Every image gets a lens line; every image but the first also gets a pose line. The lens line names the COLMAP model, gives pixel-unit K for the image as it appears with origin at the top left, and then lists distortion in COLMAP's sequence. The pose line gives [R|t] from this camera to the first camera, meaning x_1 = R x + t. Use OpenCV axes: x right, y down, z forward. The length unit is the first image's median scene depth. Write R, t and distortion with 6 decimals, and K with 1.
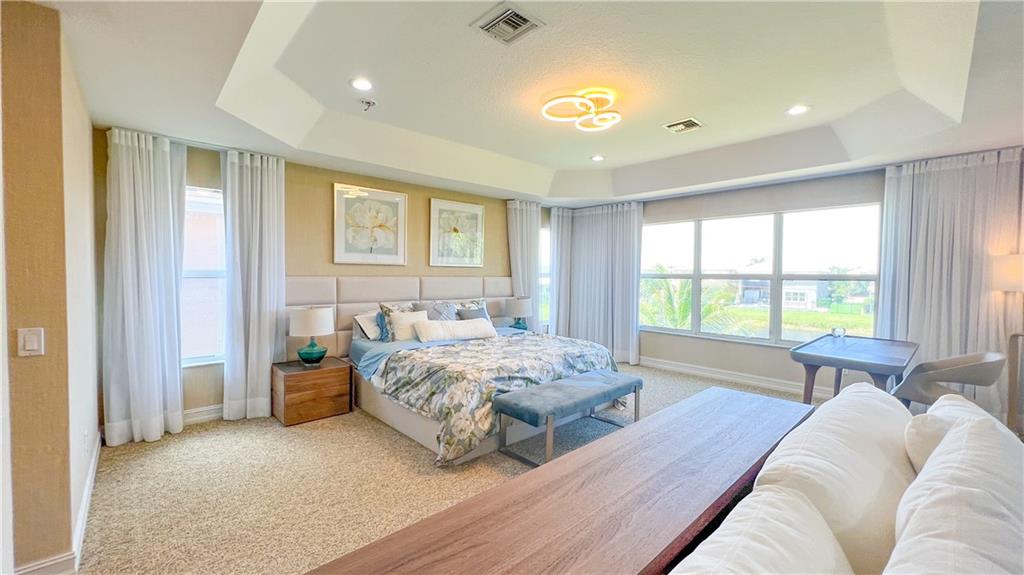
lens RADIAL K [[408.7, 0, 509.4], [0, 408.7, 284.4], [0, 0, 1]] dist [-0.001030, 0.000270]
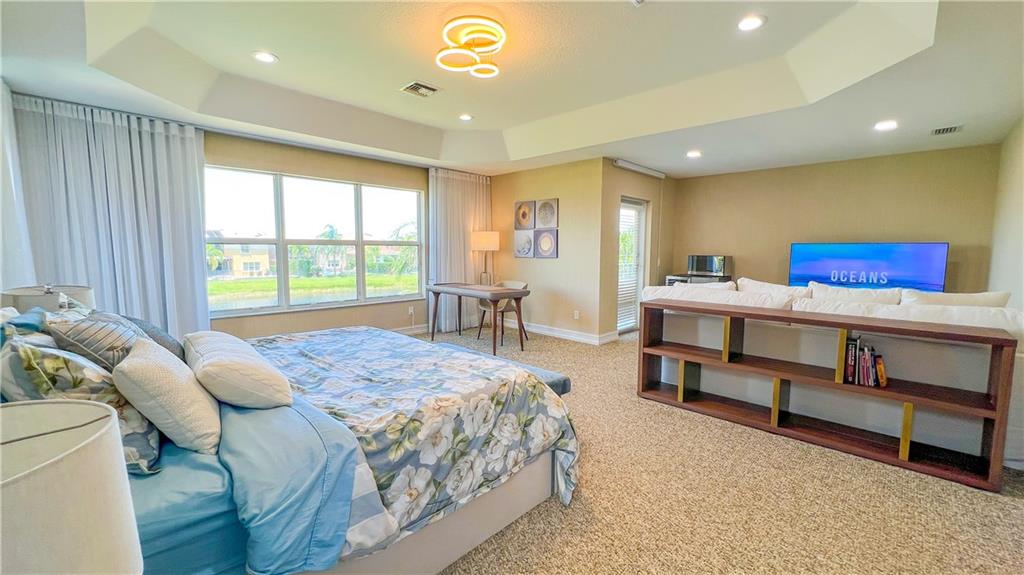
lens RADIAL K [[408.7, 0, 508.3], [0, 408.7, 288.3], [0, 0, 1]] dist [-0.001030, 0.000270]
pose [[-0.054844, -0.103111, 0.993157, -0.588620], [0.019555, 0.994352, 0.104315, -0.004212], [-0.998303, 0.025143, -0.052517, 0.794782]]
